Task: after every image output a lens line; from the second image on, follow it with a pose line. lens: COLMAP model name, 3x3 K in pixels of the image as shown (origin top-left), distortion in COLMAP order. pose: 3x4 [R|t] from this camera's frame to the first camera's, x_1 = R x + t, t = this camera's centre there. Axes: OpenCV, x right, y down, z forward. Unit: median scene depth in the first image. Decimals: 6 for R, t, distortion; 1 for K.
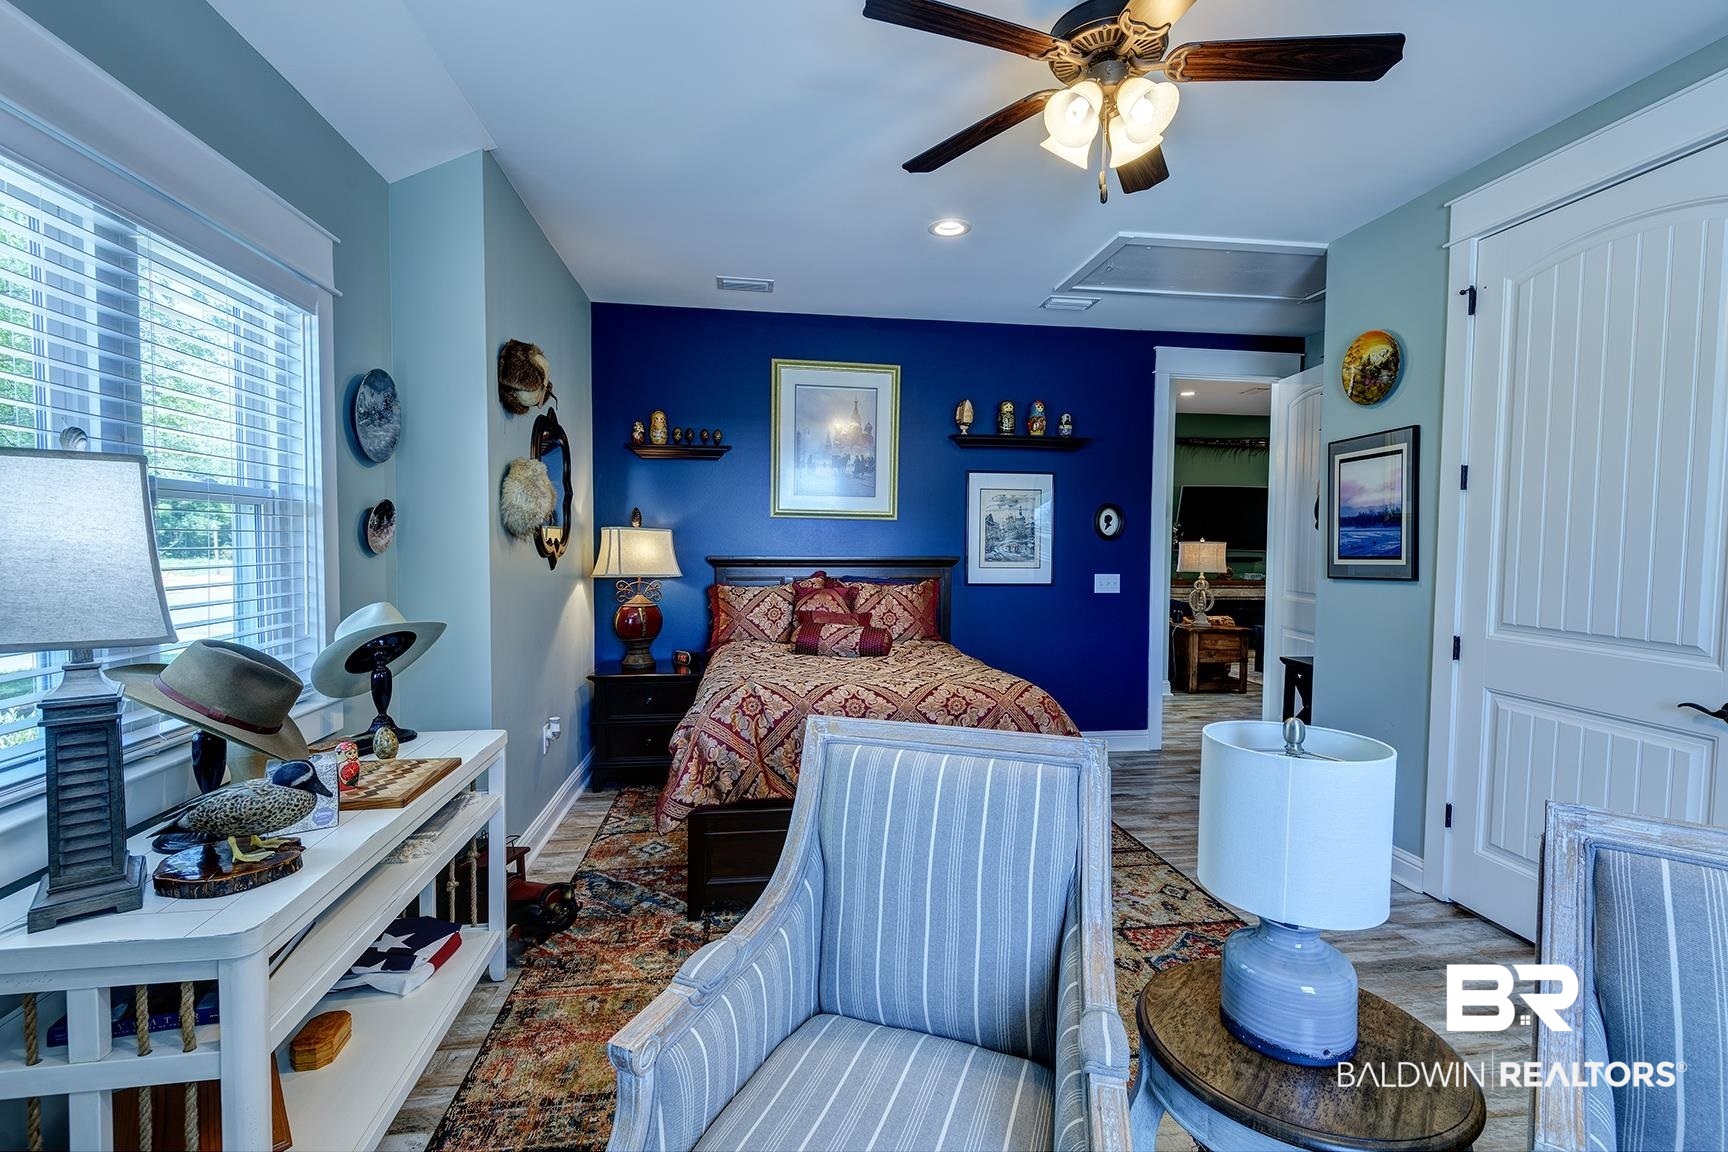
lens RADIAL K [[779.5, 0, 868.9], [0, 779.5, 573.9], [0, 0, 1]] dist [0.043110, -0.030133]
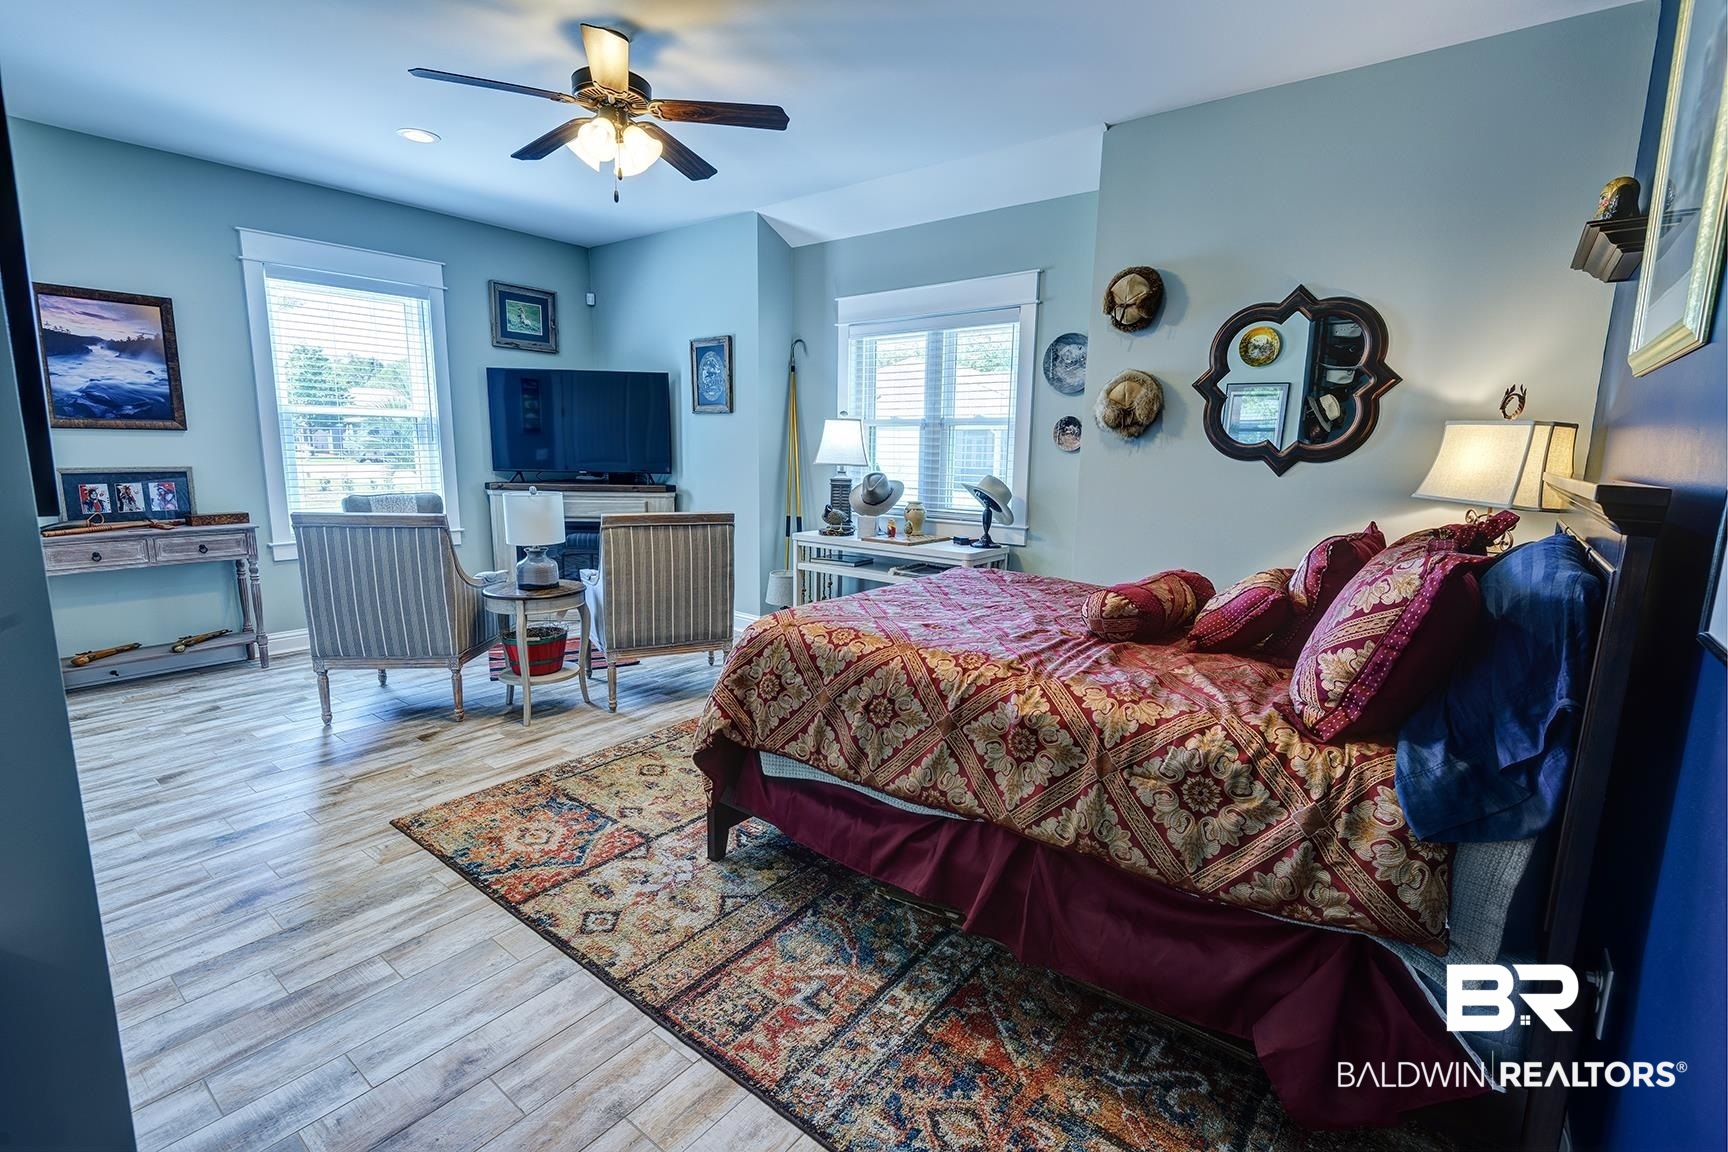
lens RADIAL K [[779.5, 0, 868.9], [0, 779.5, 573.9], [0, 0, 1]] dist [0.043110, -0.030133]
pose [[-0.725797, 0.091660, -0.681775, 0.741412], [-0.054979, 0.980184, 0.190308, -0.054960], [0.685708, 0.175608, -0.706375, 1.793153]]
